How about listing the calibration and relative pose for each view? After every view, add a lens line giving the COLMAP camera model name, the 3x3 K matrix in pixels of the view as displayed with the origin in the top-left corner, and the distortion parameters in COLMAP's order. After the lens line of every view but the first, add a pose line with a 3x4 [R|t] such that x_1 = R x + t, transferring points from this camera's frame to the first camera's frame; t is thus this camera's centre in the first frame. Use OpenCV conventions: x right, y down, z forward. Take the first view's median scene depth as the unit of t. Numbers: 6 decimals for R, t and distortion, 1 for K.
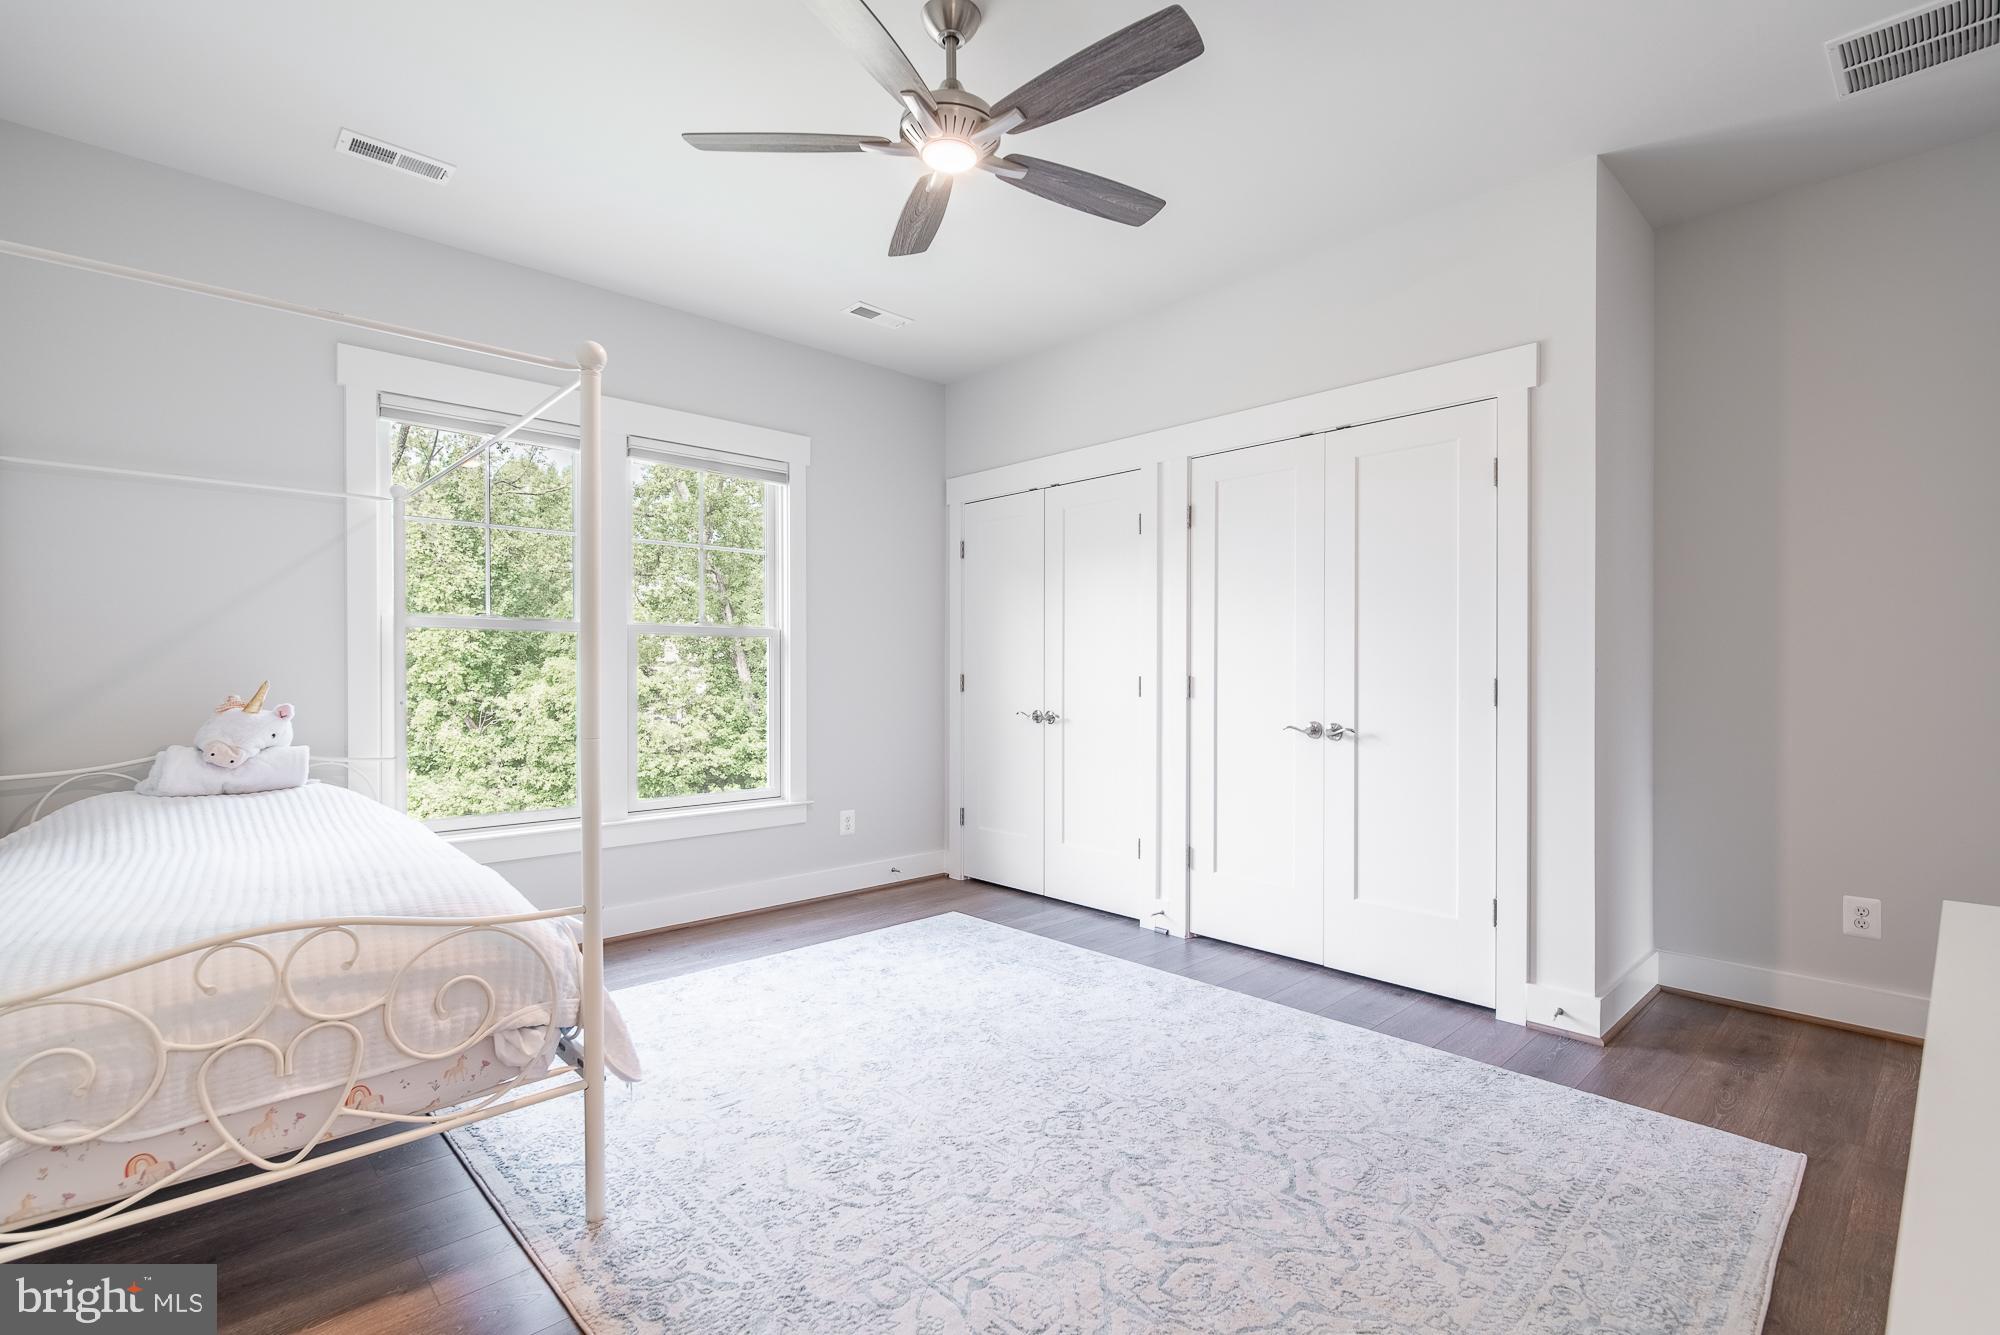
lens RADIAL K [[918.2, 0, 1004.6], [0, 918.2, 671.9], [0, 0, 1]] dist [0.002026, -0.001434]
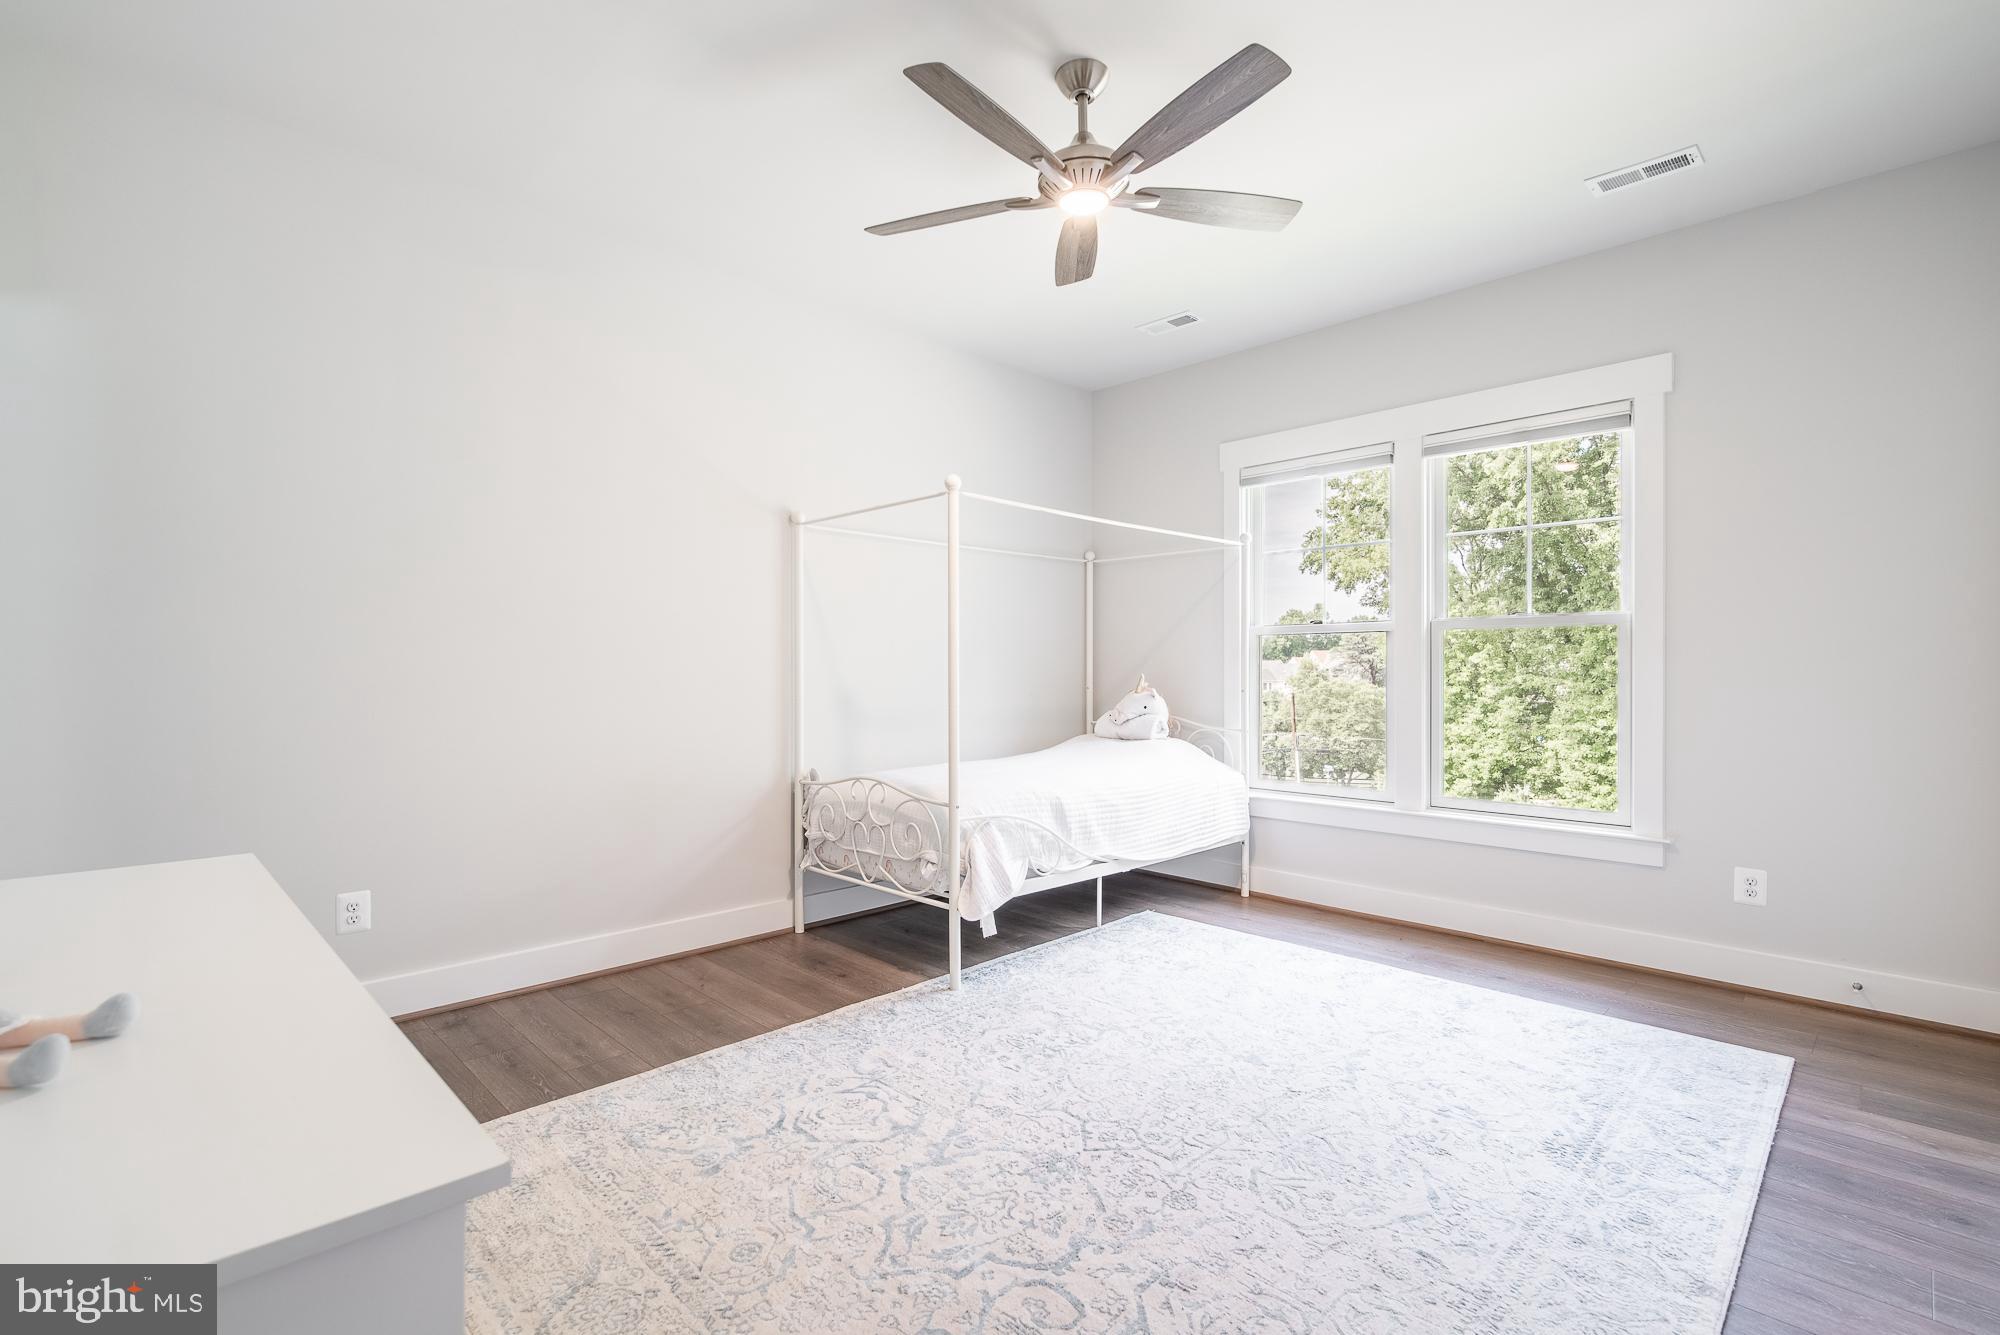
lens RADIAL K [[918.2, 0, 993.5], [0, 918.2, 672.0], [0, 0, 1]] dist [0.002026, -0.001434]
pose [[0.016174, 0.001149, -0.999869, 0.662883], [0.000403, 0.999999, 0.001156, 0.003475], [0.999869, -0.000422, 0.016173, 0.552967]]
